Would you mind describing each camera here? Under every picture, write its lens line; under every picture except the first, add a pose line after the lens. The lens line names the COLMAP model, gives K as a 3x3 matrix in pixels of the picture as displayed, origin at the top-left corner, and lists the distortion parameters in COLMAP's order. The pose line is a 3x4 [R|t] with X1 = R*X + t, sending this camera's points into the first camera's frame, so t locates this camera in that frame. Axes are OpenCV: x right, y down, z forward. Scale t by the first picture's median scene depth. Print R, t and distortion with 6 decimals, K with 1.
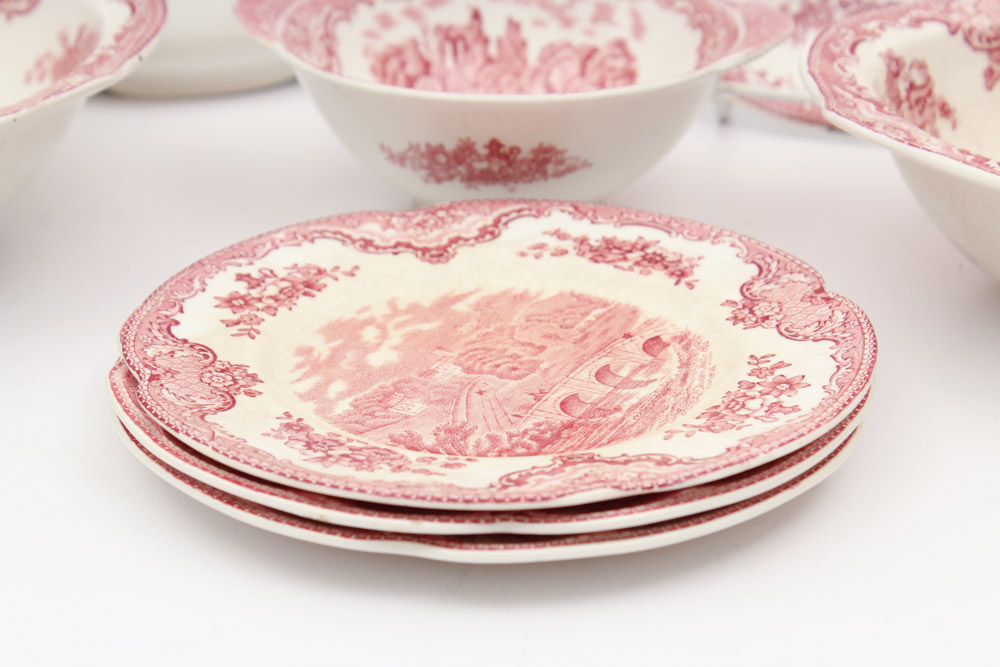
lens RADIAL K [[2291.2, 0, 500.0], [0, 2291.2, 333.5], [0, 0, 1]] dist [0.062532, 0.556783]
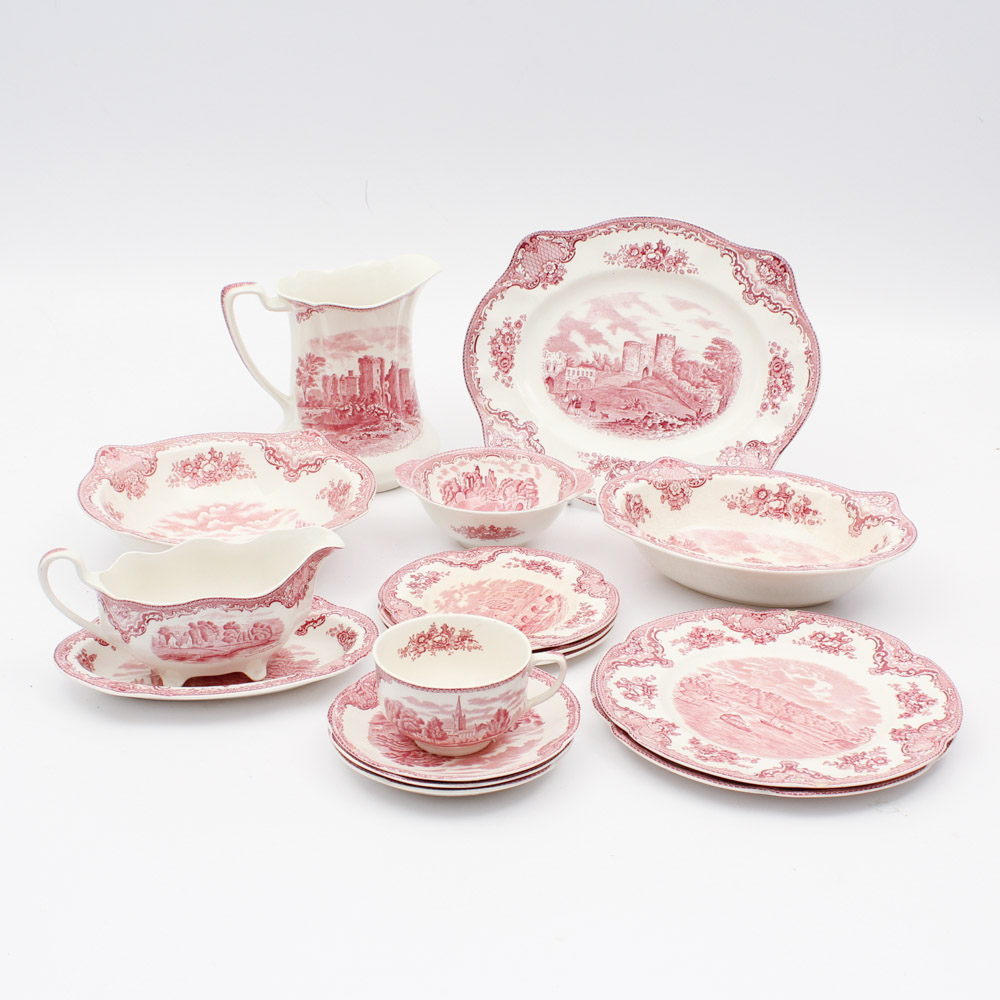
lens RADIAL K [[1753.0, 0, 500.0], [0, 1753.0, 500.0], [0, 0, 1]] dist [-0.138575, 0.037751]
pose [[0.997867, -0.002811, 0.065220, -0.153365], [0.003689, 0.999904, -0.013330, -0.097376], [-0.065176, 0.013543, 0.997782, -1.361036]]
